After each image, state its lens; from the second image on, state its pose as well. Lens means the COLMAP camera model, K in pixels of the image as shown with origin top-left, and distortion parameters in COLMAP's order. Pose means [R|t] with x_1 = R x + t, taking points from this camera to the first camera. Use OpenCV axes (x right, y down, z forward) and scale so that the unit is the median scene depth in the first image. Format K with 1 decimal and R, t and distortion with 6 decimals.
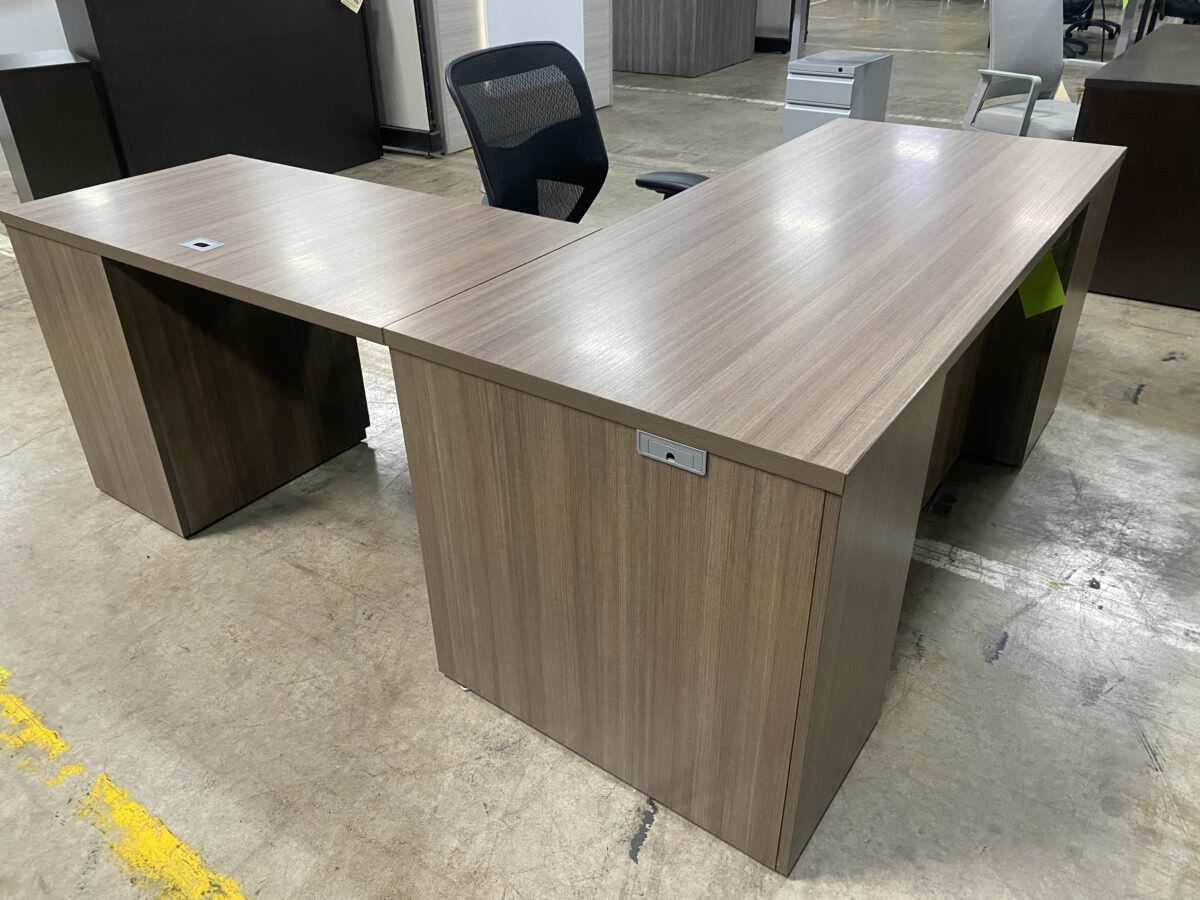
lens RADIAL K [[916.1, 0, 562.7], [0, 916.1, 447.9], [0, 0, 1]] dist [-0.005380, -0.004161]
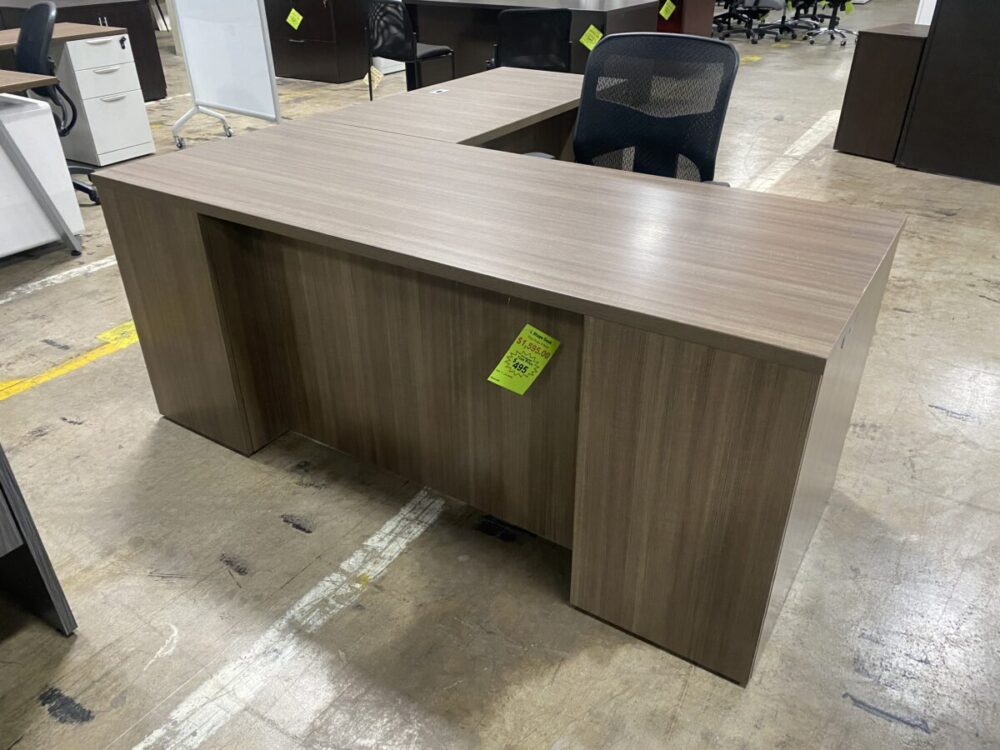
lens RADIAL K [[762.5, 0, 511.7], [0, 762.5, 371.0], [0, 0, 1]] dist [0.000924, -0.000875]
pose [[0.072386, 0.533468, -0.842717, 1.533174], [-0.508817, 0.746465, 0.428831, -0.647586], [0.857826, 0.397748, 0.325471, 1.007072]]
